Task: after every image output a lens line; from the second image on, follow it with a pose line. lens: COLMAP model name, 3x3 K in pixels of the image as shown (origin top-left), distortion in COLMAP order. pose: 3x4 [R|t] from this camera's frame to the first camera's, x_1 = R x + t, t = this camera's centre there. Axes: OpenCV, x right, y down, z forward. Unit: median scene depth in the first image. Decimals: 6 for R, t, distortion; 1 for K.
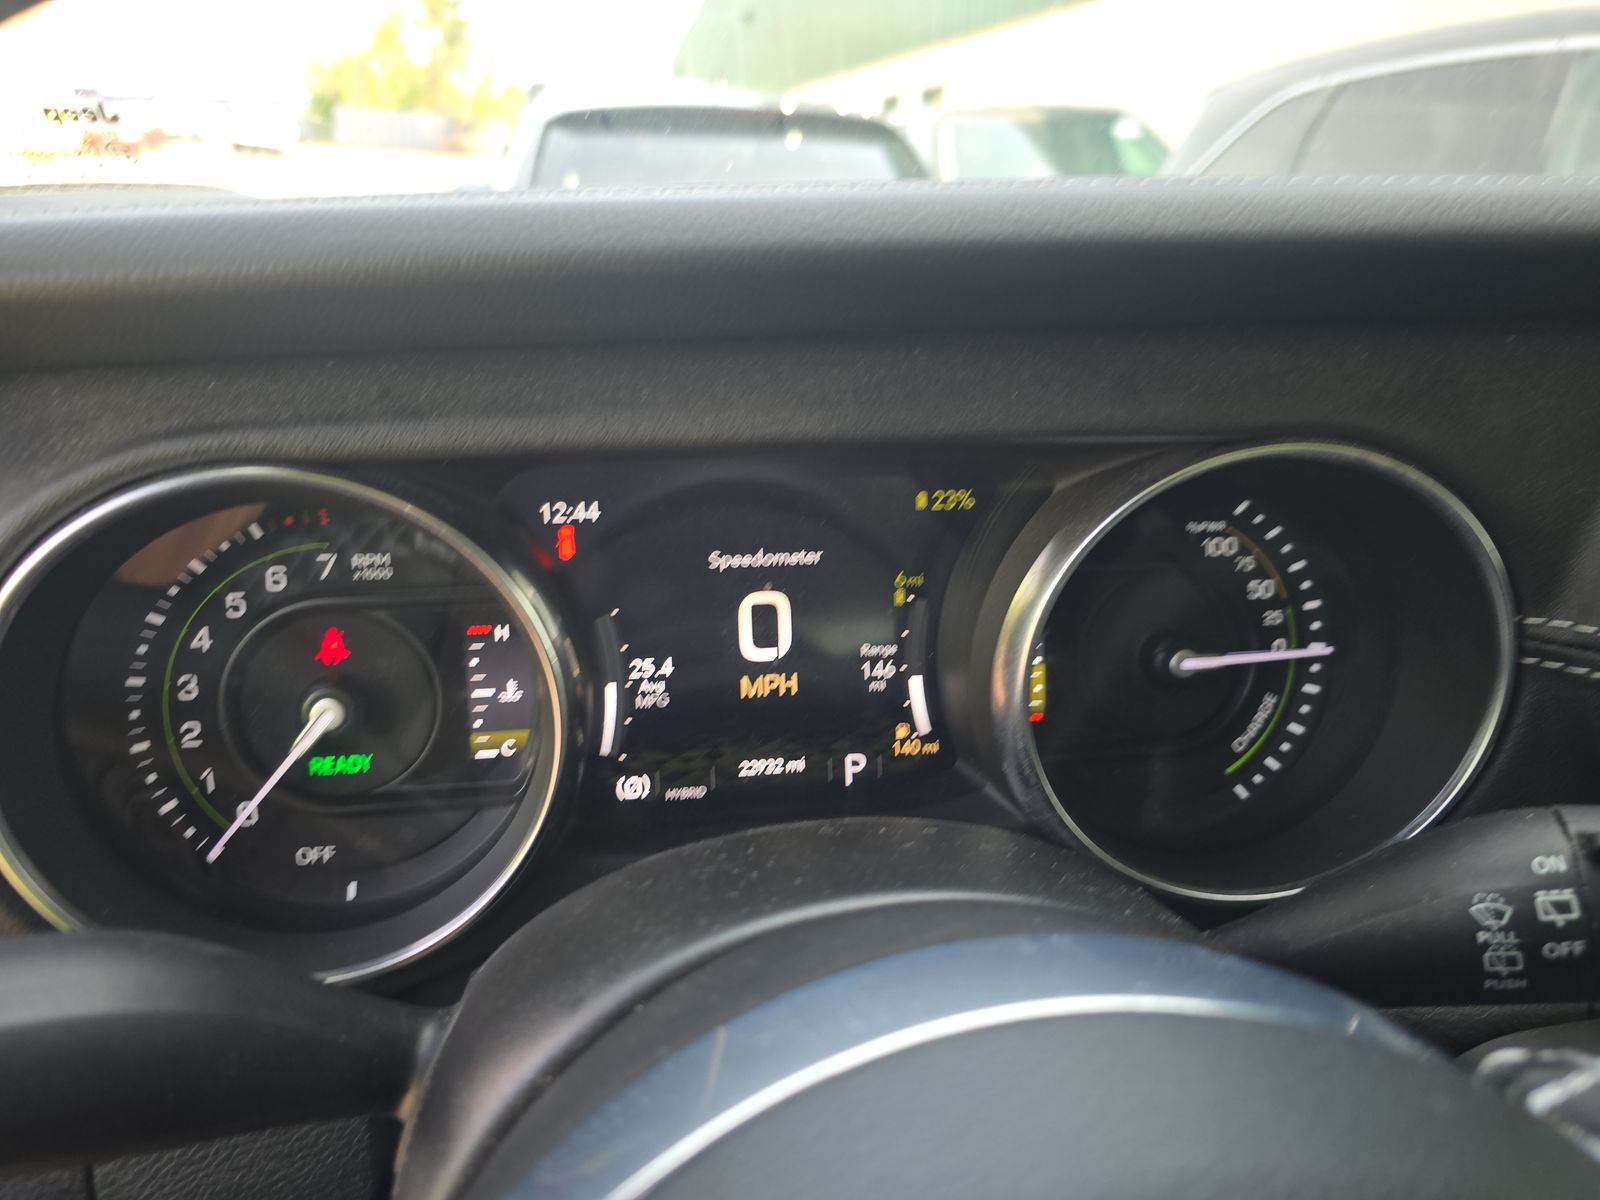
lens RADIAL K [[1088.3, 0, 799.4], [0, 1088.3, 598.6], [0, 0, 1]] dist [0.021175, -0.039114]
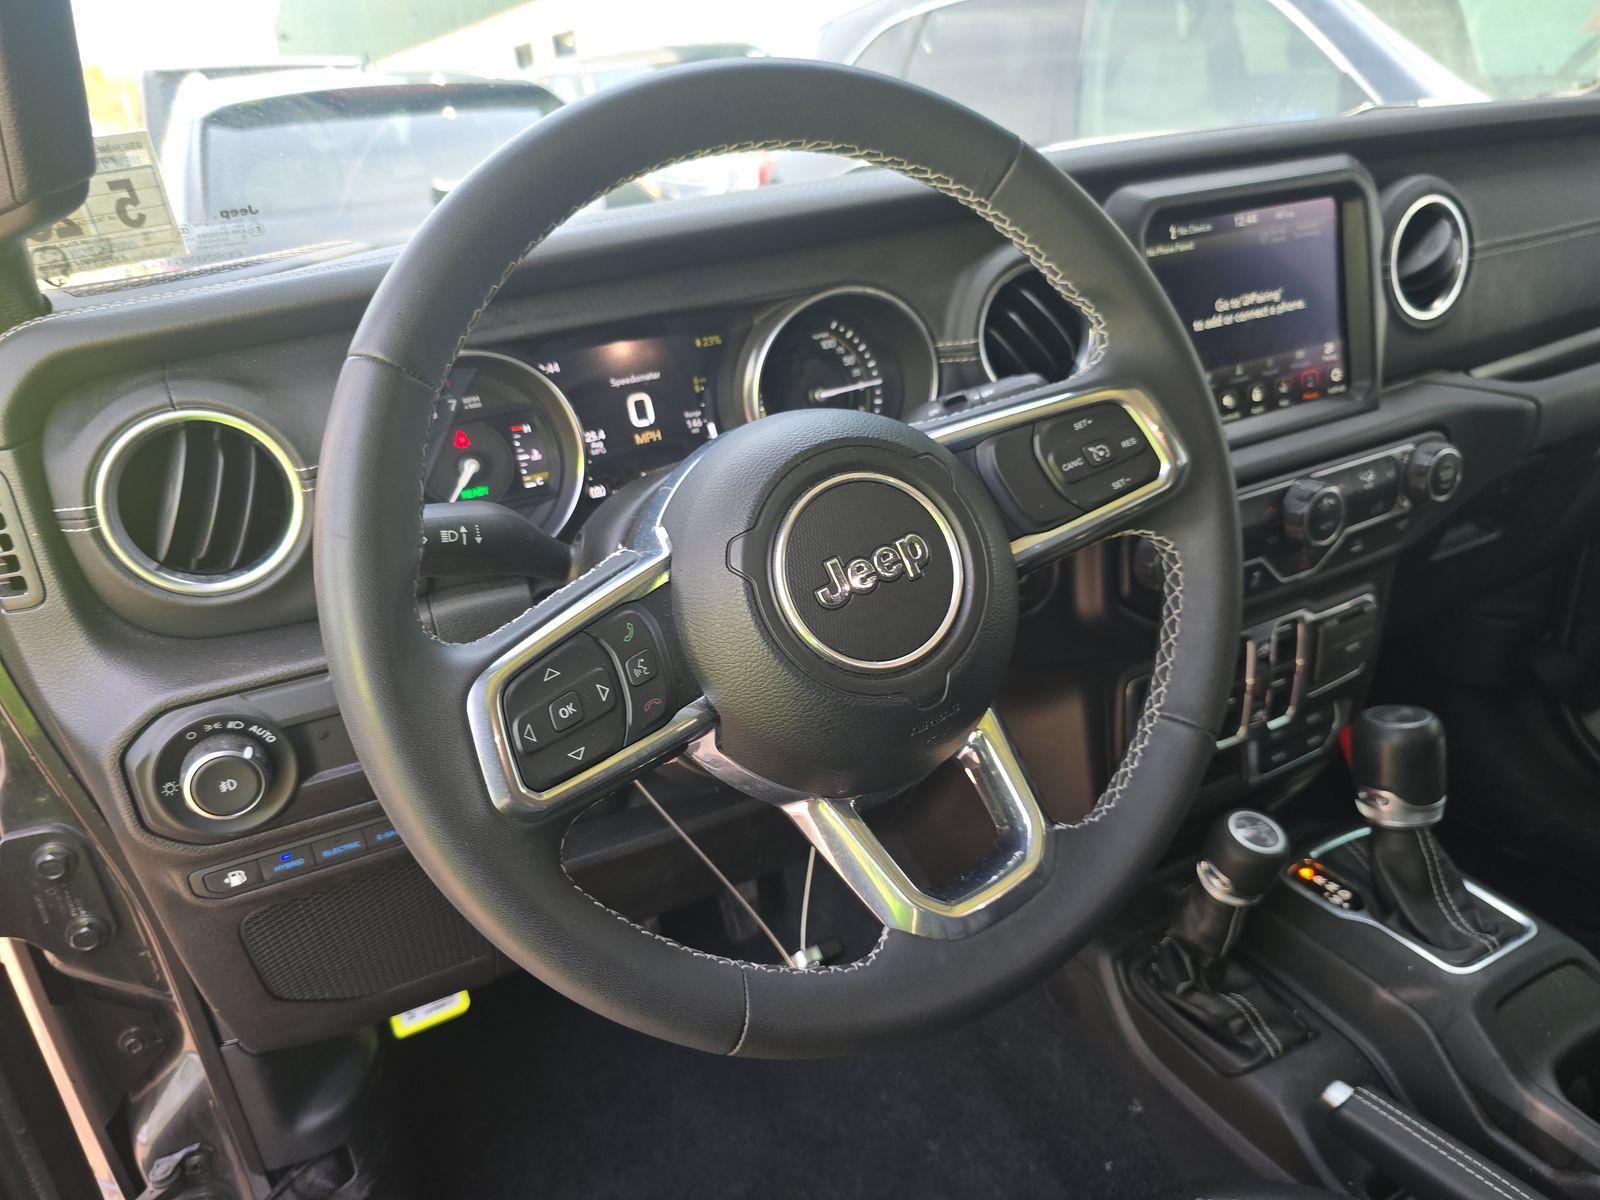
lens RADIAL K [[1088.3, 0, 792.6], [0, 1088.3, 600.8], [0, 0, 1]] dist [0.021175, -0.039114]
pose [[0.953215, -0.202577, 0.224373, -0.313420], [0.191525, 0.978974, 0.070206, 0.308809], [-0.233877, -0.023948, 0.971971, -1.235629]]
